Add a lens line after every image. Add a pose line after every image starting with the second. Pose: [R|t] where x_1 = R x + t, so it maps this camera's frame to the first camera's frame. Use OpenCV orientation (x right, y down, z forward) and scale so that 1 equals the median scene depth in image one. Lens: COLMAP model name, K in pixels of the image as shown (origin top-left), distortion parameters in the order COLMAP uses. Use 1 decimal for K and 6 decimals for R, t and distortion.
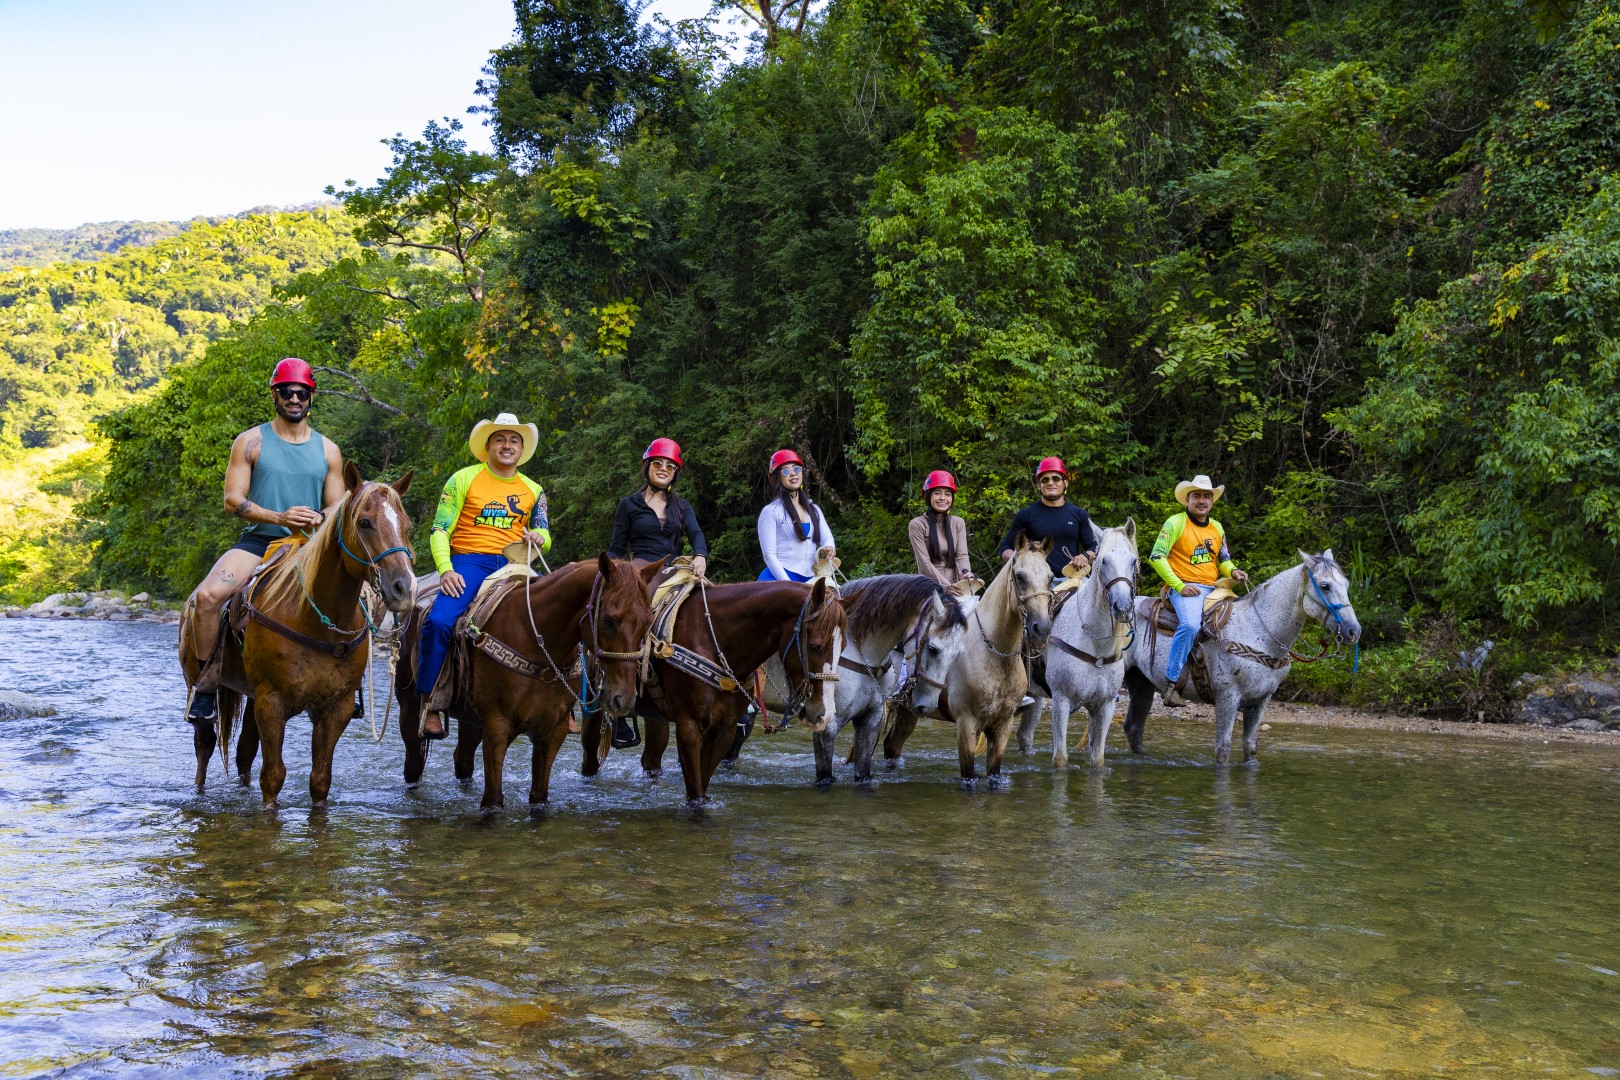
lens RADIAL K [[1416.1, 0, 810.0], [0, 1416.1, 540.0], [0, 0, 1]] dist [0.000371, 0.011981]
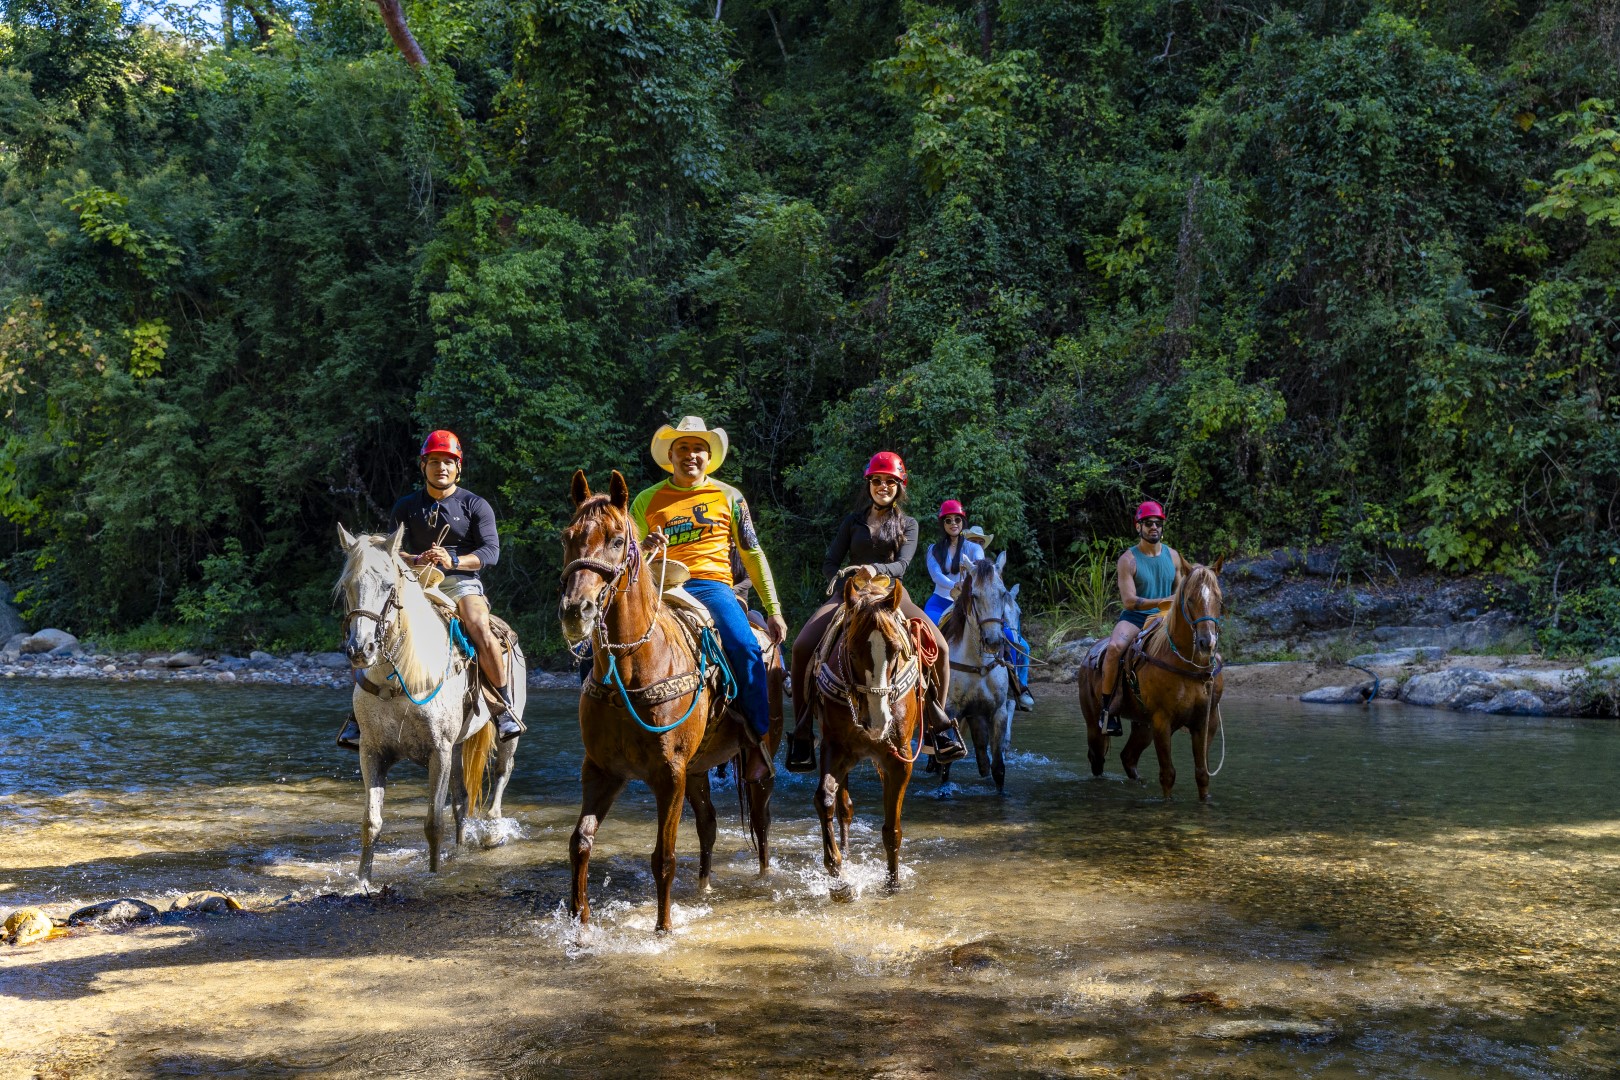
lens RADIAL K [[1712.5, 0, 785.2], [0, 1712.5, 524.1], [0, 0, 1]] dist [0.051852, -0.023349]
pose [[0.948750, -0.015427, 0.315652, -0.137836], [0.012400, 0.999856, 0.011596, -0.044825], [-0.315786, -0.007087, 0.948804, -0.492879]]
